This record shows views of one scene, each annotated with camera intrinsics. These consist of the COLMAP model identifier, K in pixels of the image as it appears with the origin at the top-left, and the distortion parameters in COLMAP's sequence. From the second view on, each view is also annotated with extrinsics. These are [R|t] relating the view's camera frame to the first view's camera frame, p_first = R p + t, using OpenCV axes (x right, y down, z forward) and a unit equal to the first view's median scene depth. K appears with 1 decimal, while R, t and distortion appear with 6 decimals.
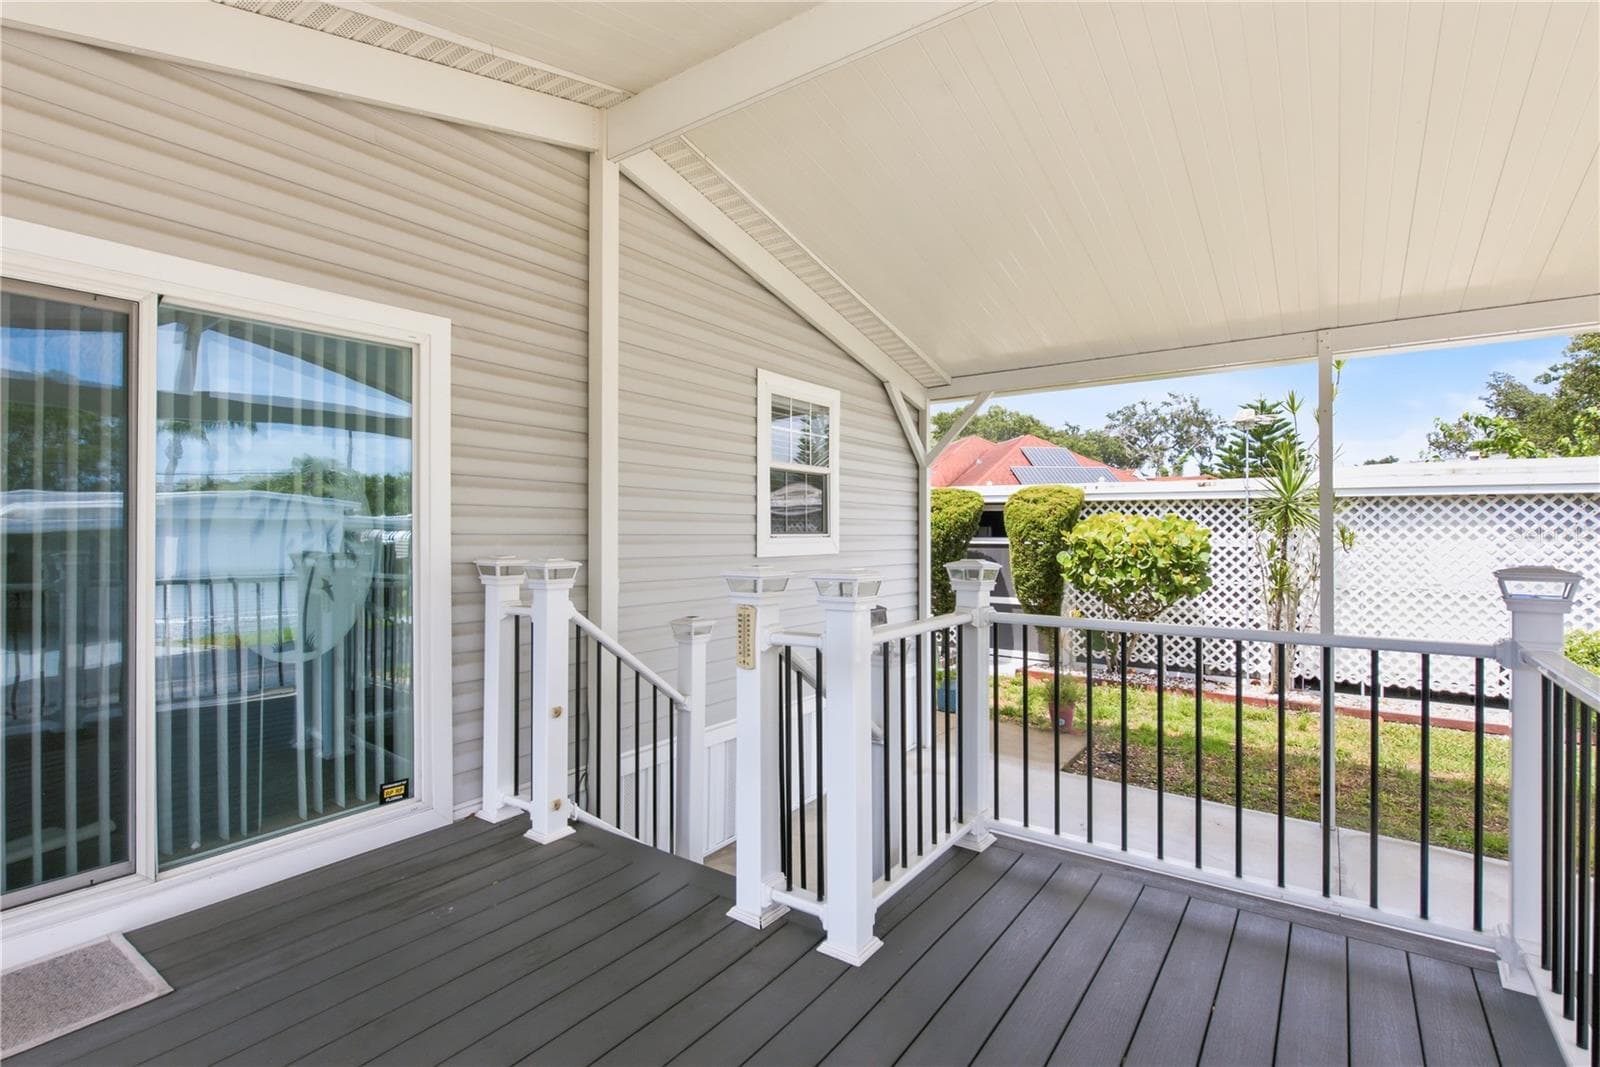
lens RADIAL K [[761.3, 0, 808.2], [0, 761.3, 532.6], [0, 0, 1]] dist [0.001803, 0.000370]
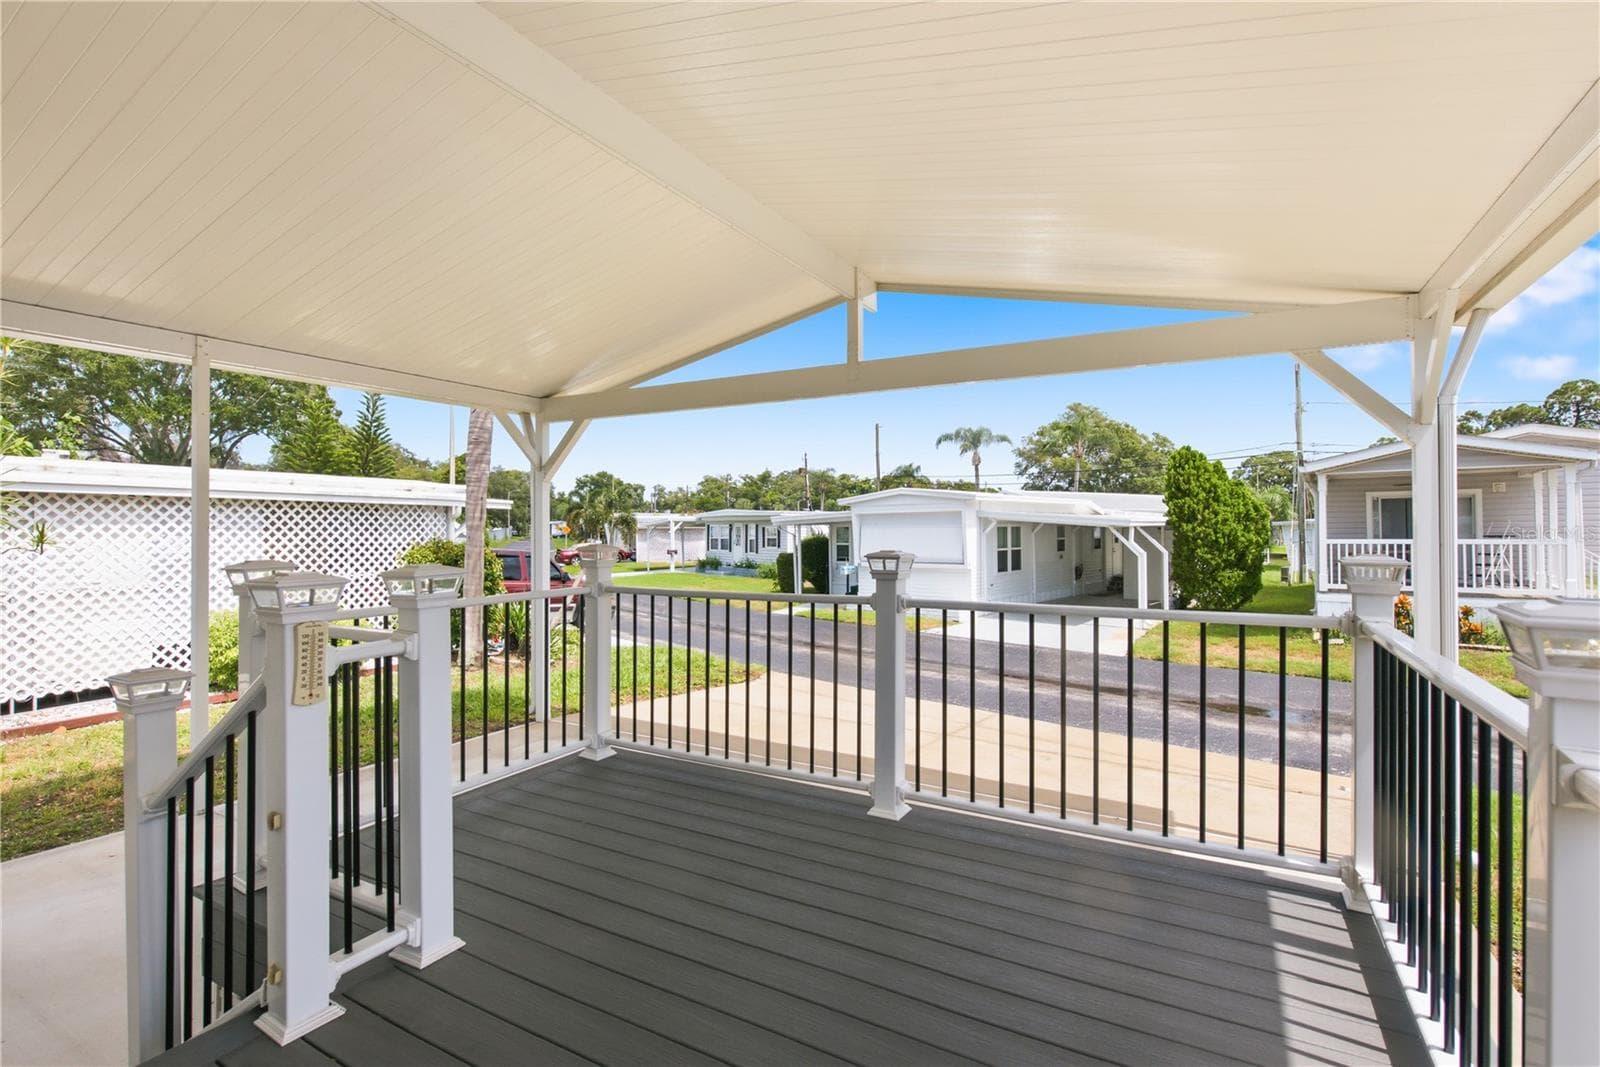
lens RADIAL K [[761.3, 0, 809.4], [0, 761.3, 528.3], [0, 0, 1]] dist [0.001803, 0.000370]
pose [[-0.097763, -0.002659, 0.995206, -0.270945], [0.005505, 0.999980, 0.003213, -0.001954], [-0.995194, 0.005793, -0.097747, 0.164707]]
